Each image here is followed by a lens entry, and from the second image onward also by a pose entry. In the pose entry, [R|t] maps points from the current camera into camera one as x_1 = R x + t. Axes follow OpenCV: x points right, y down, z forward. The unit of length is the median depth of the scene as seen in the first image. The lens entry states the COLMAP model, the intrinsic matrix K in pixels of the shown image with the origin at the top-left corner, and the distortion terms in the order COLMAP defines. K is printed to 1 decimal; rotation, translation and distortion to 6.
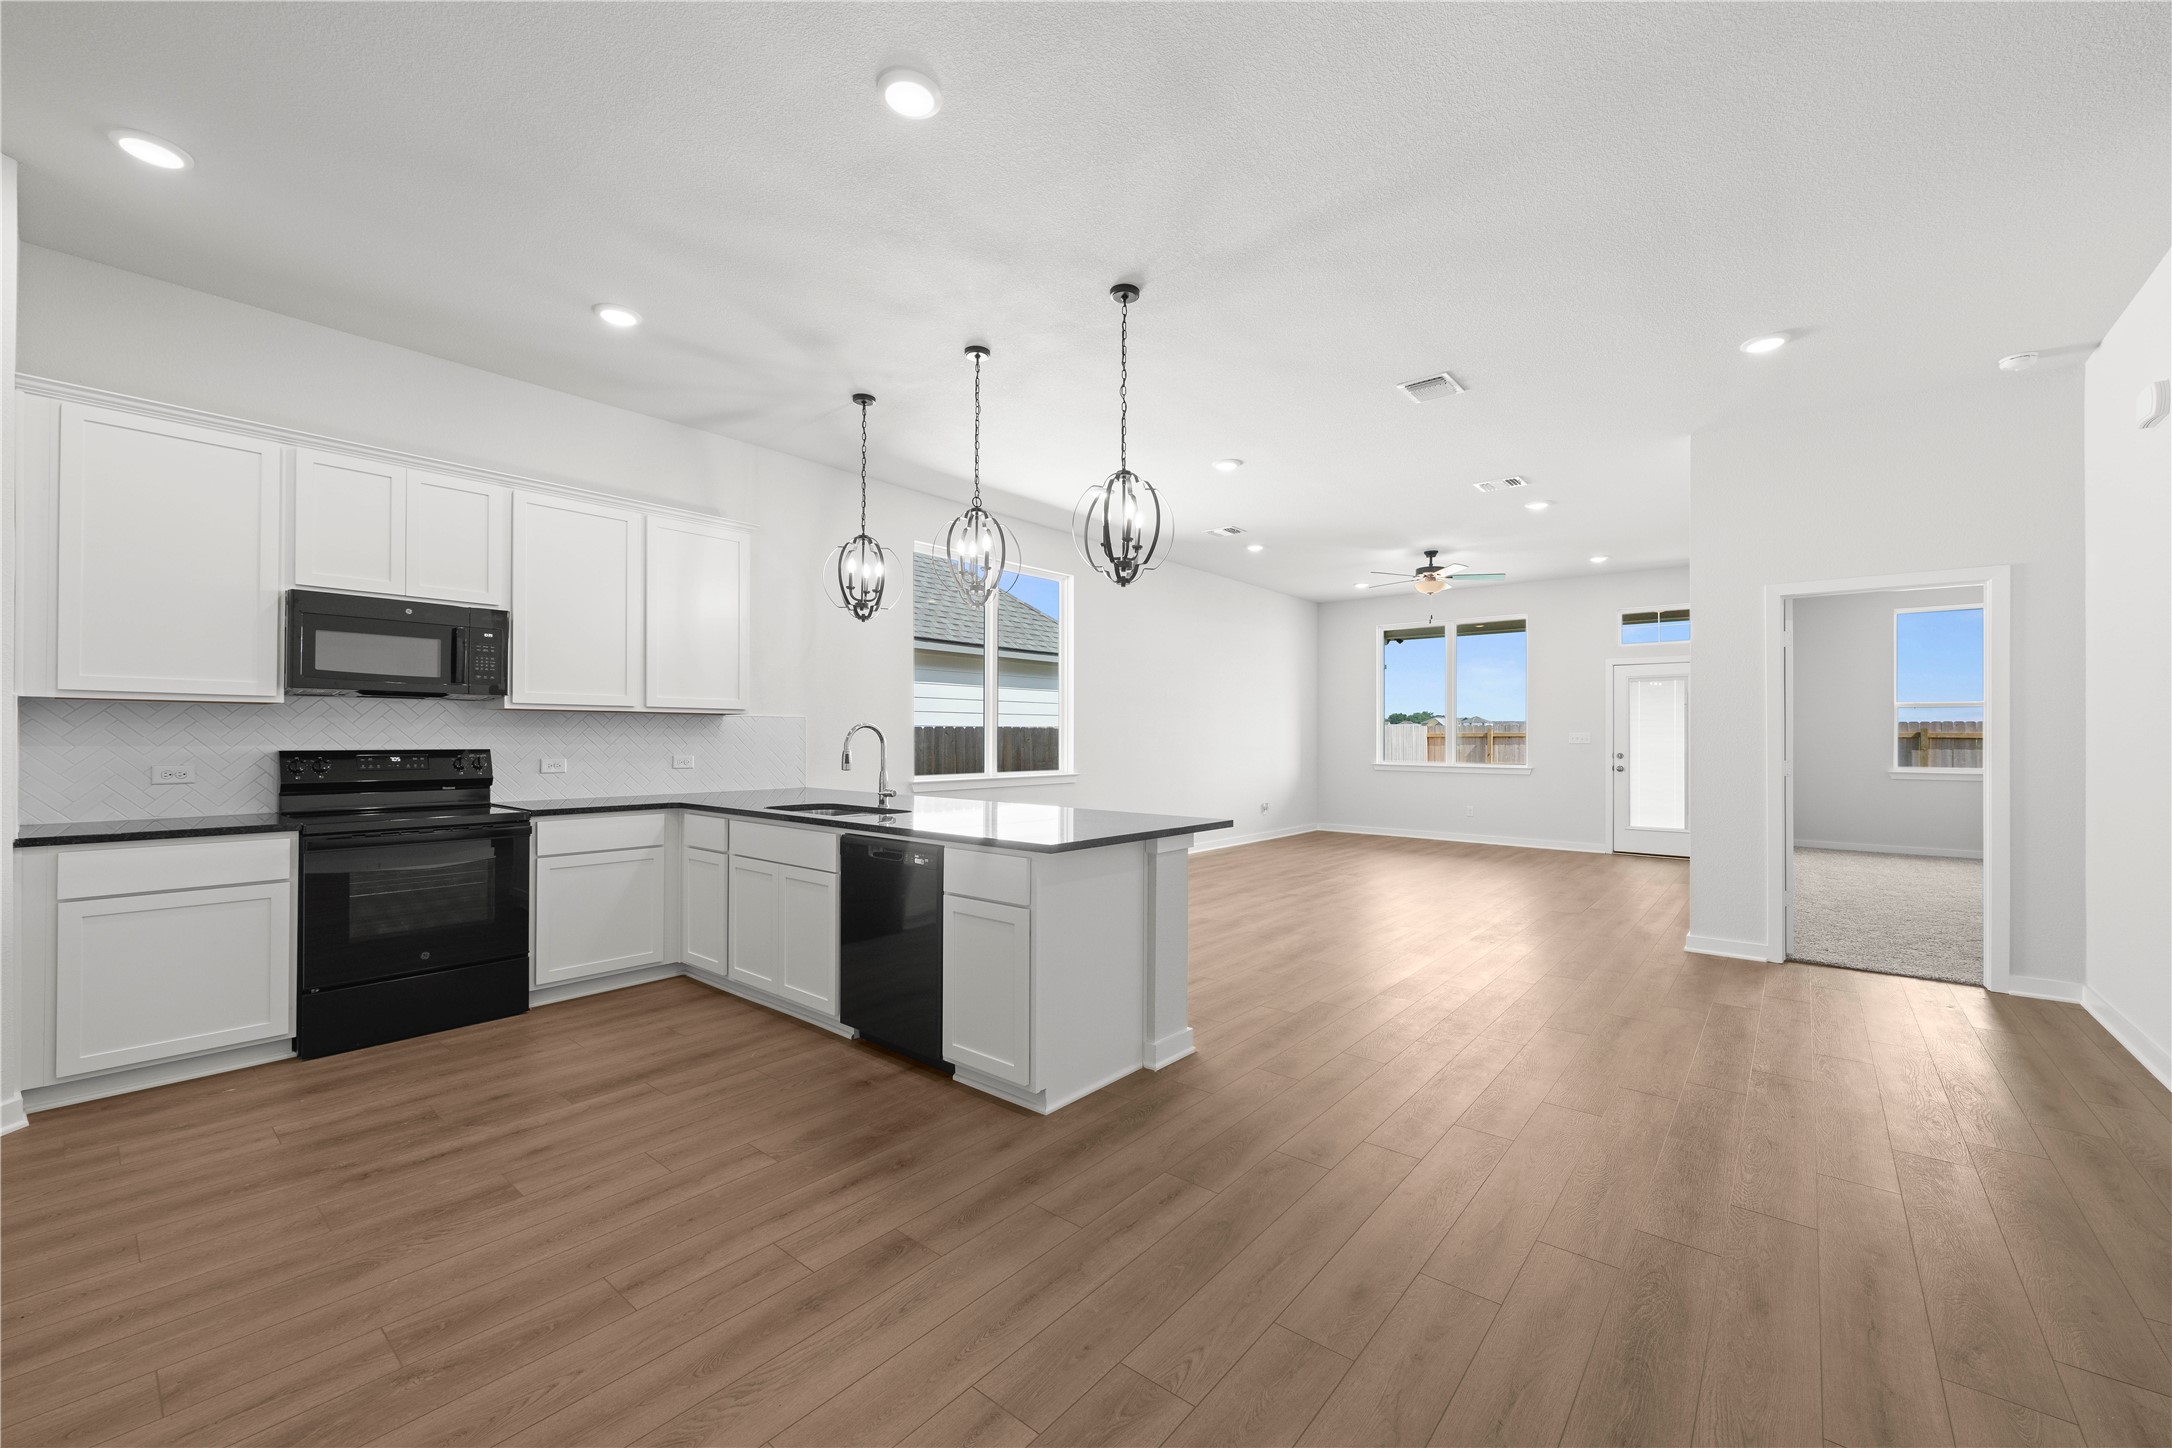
lens RADIAL K [[858.1, 0, 1096.4], [0, 858.1, 732.4], [0, 0, 1]] dist [0.000787, -0.000286]
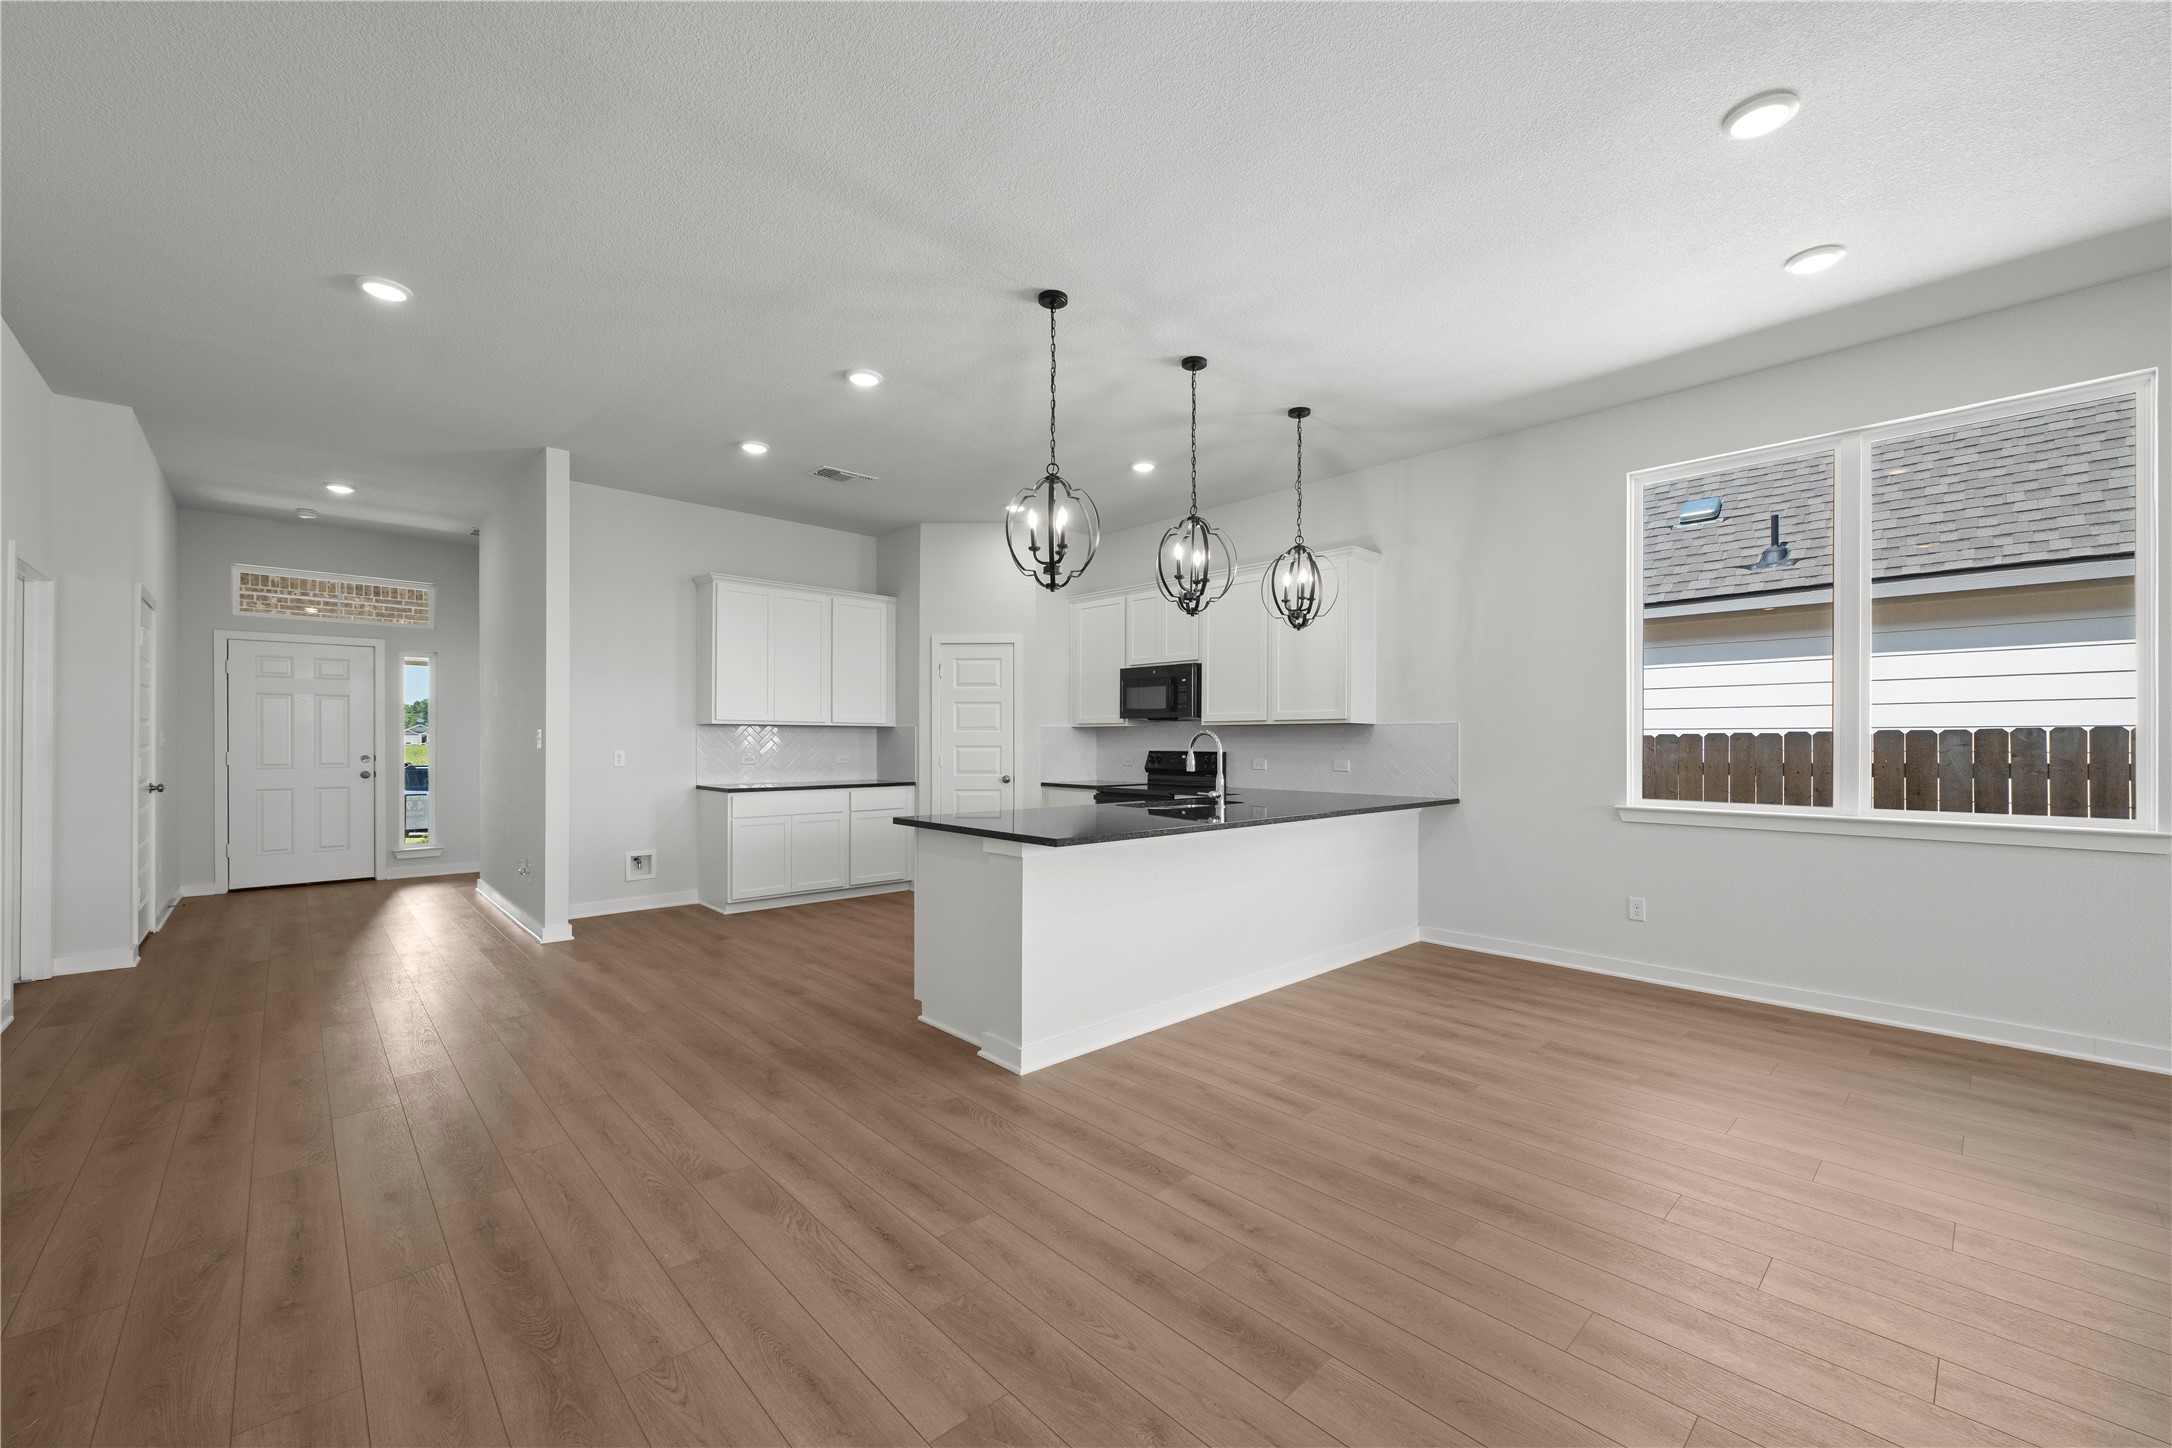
lens RADIAL K [[858.1, 0, 1088.2], [0, 858.1, 741.4], [0, 0, 1]] dist [0.000787, -0.000286]
pose [[-0.130631, -0.004044, -0.991423, 1.017692], [0.001879, 0.999989, -0.004327, 0.008751], [0.991429, -0.002428, -0.130622, 1.169785]]
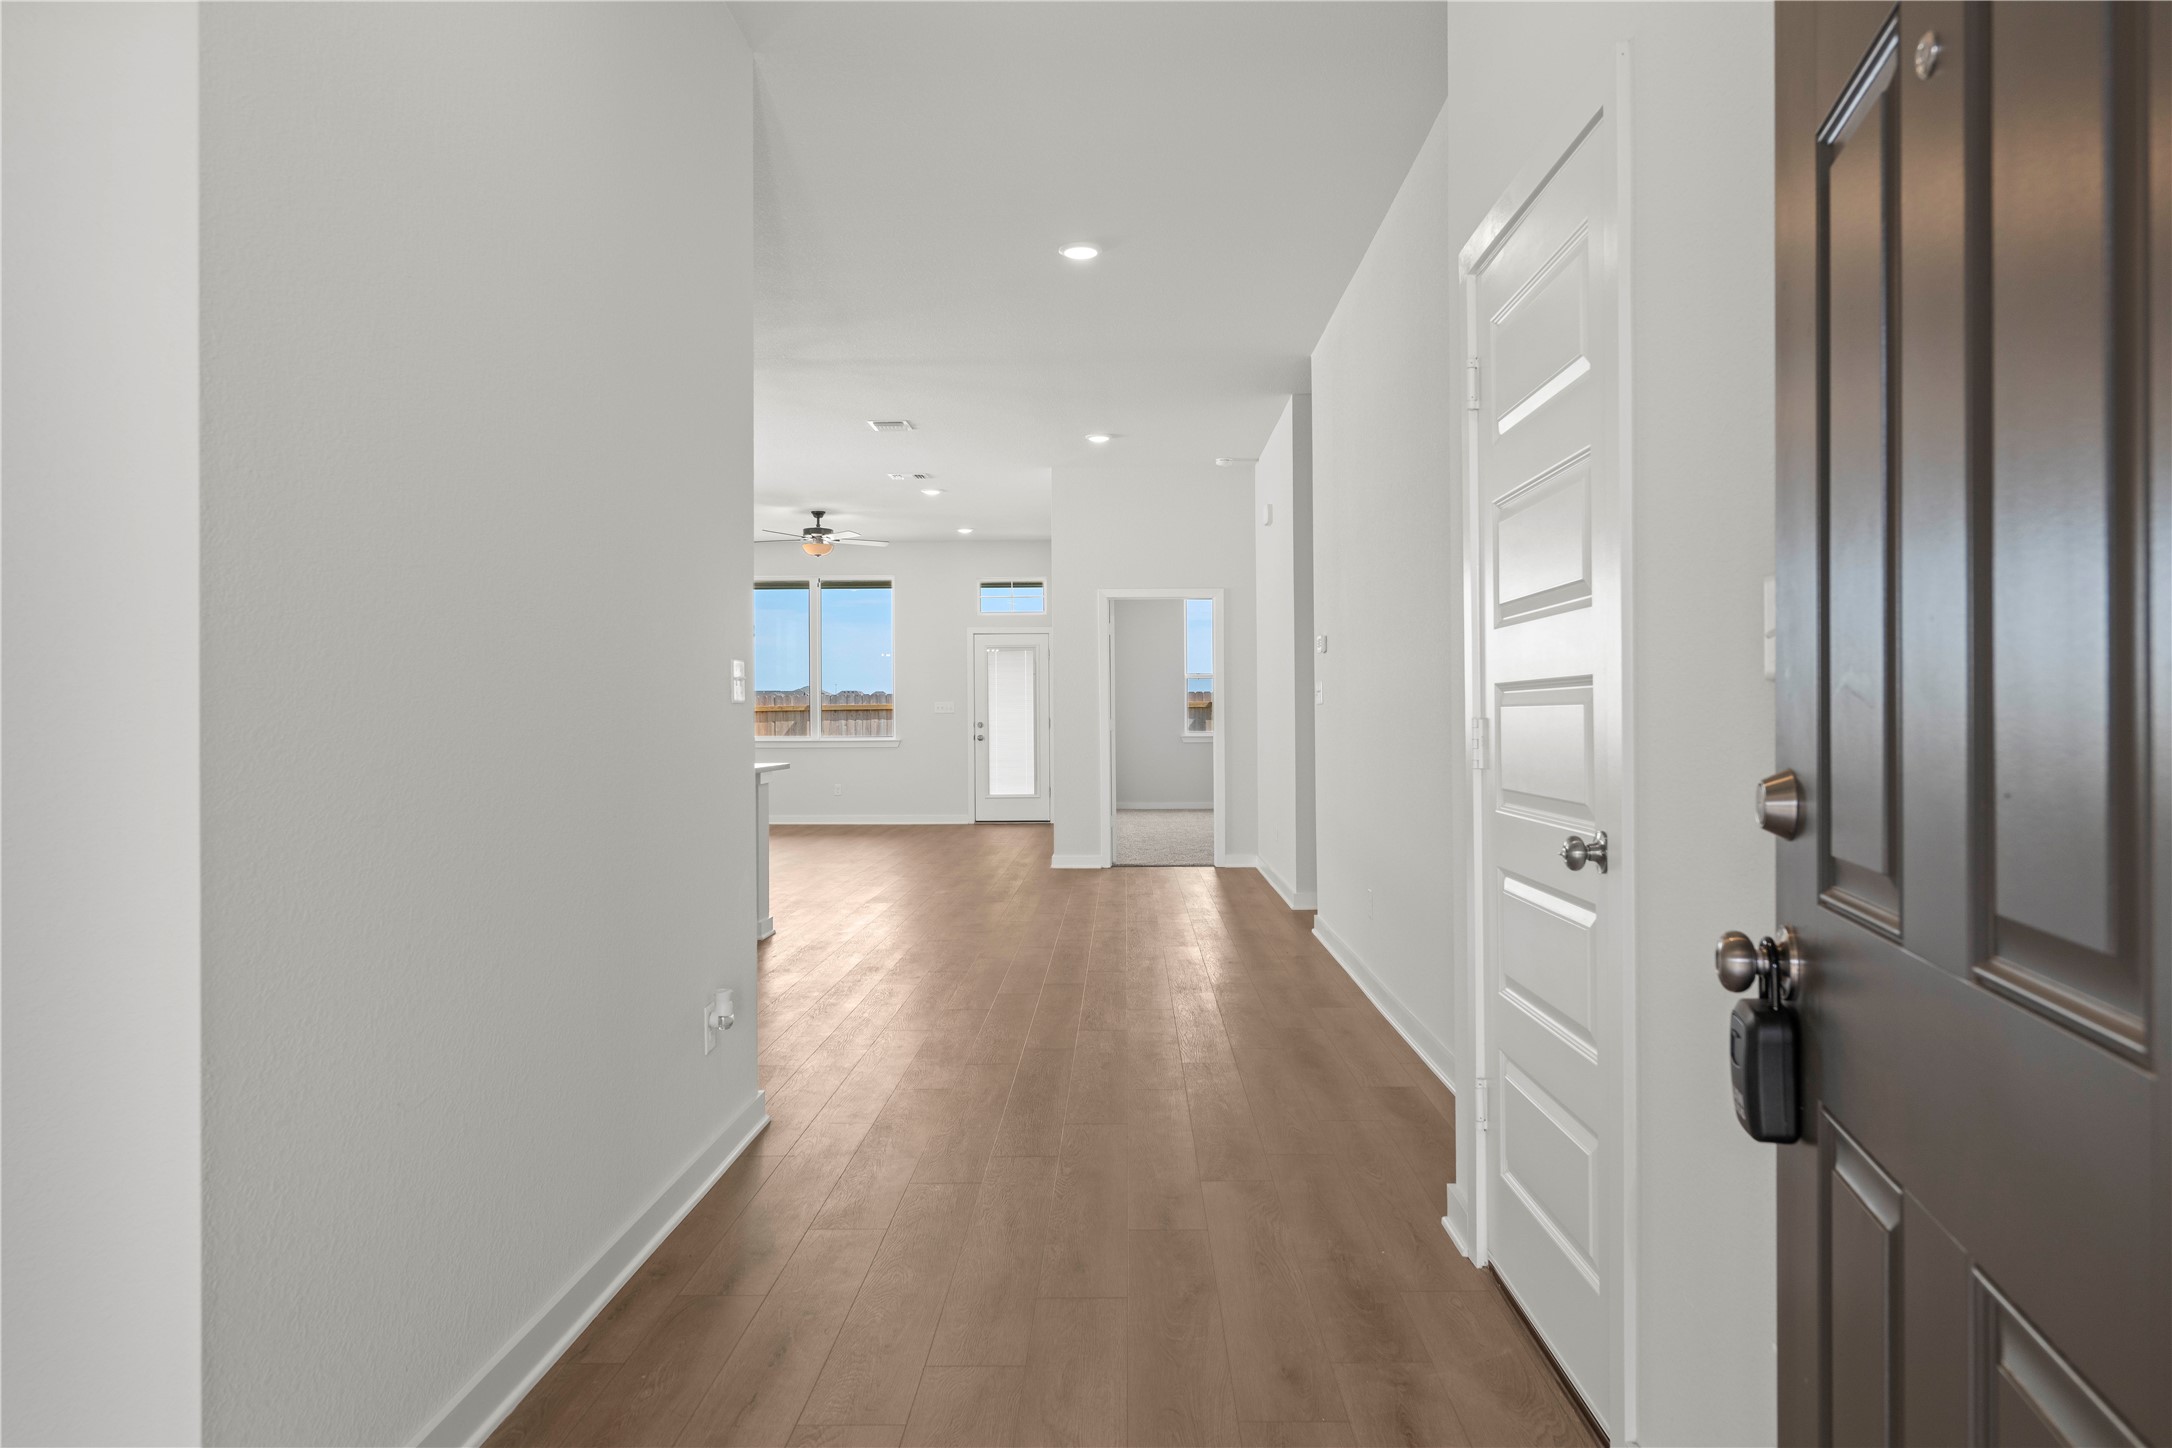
lens RADIAL K [[1511.9, 0, 1089.1], [0, 1511.9, 719.9], [0, 0, 1]] dist [-0.000460, -0.000025]
pose [[0.786577, -0.010652, 0.617400, -0.234726], [0.007776, 0.999943, 0.007346, 0.005722], [-0.617443, -0.000977, 0.786615, -0.287957]]
